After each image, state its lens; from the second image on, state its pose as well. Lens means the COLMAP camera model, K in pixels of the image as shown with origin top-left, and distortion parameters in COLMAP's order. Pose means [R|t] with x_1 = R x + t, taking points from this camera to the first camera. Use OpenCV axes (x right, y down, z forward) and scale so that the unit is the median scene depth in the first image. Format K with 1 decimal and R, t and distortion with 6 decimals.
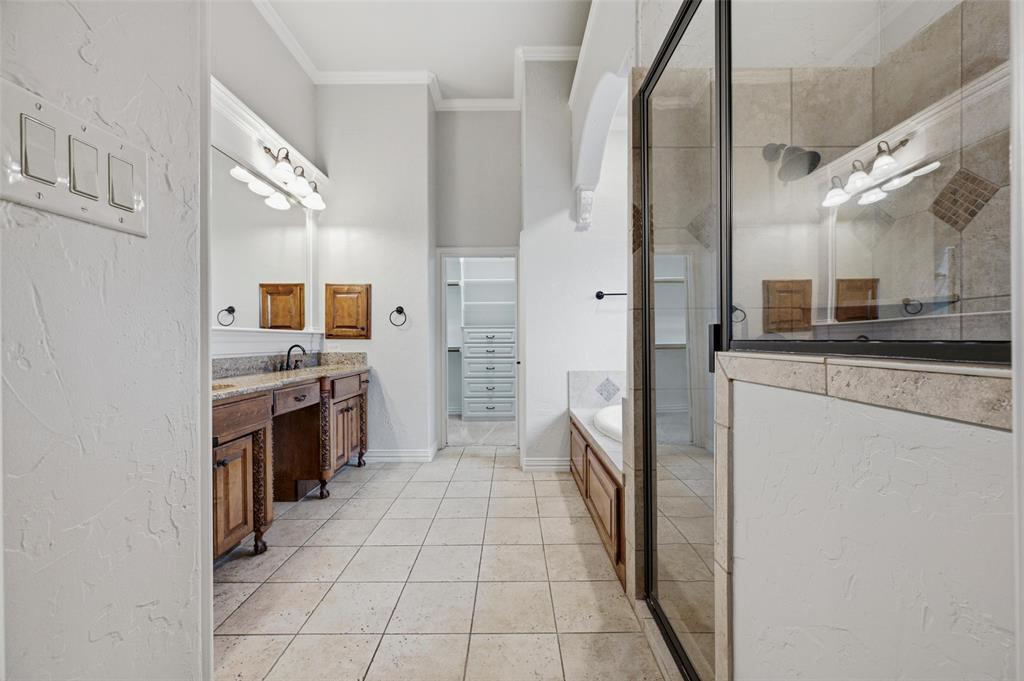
lens RADIAL K [[400.9, 0, 512.1], [0, 400.9, 341.2], [0, 0, 1]] dist [-0.000560, 0.000273]
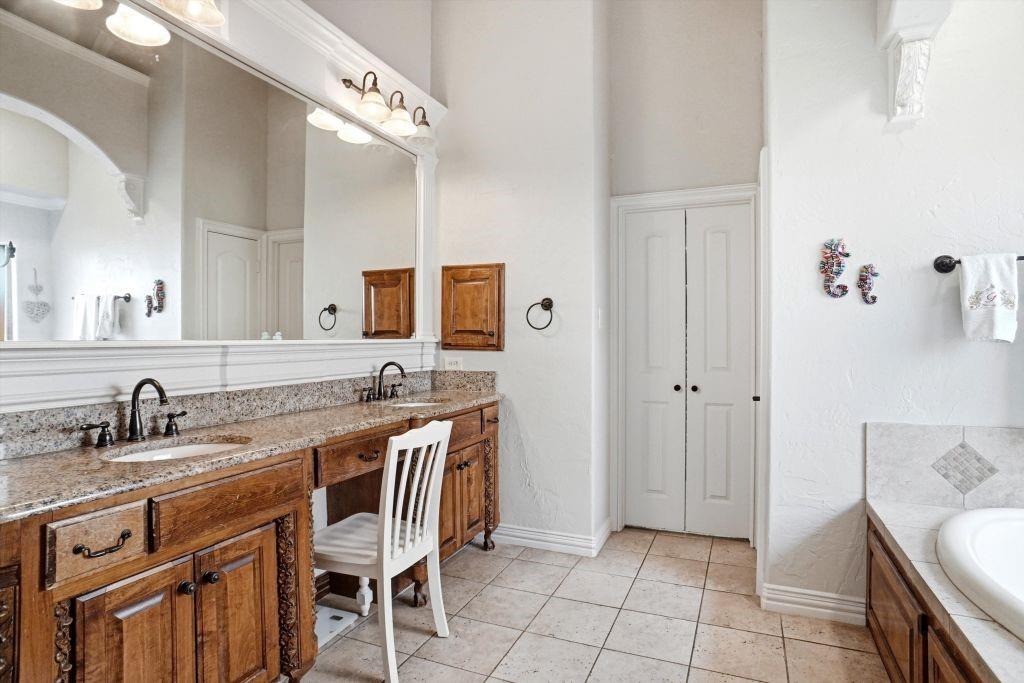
lens RADIAL K [[545.1, 0, 520.4], [0, 545.1, 344.5], [0, 0, 1]] dist [-0.082338, 0.053926]
pose [[0.921501, 0.005828, -0.388332, 0.004163], [-0.001017, 0.999920, 0.012593, -0.027473], [0.388375, -0.011210, 0.921433, 0.234624]]
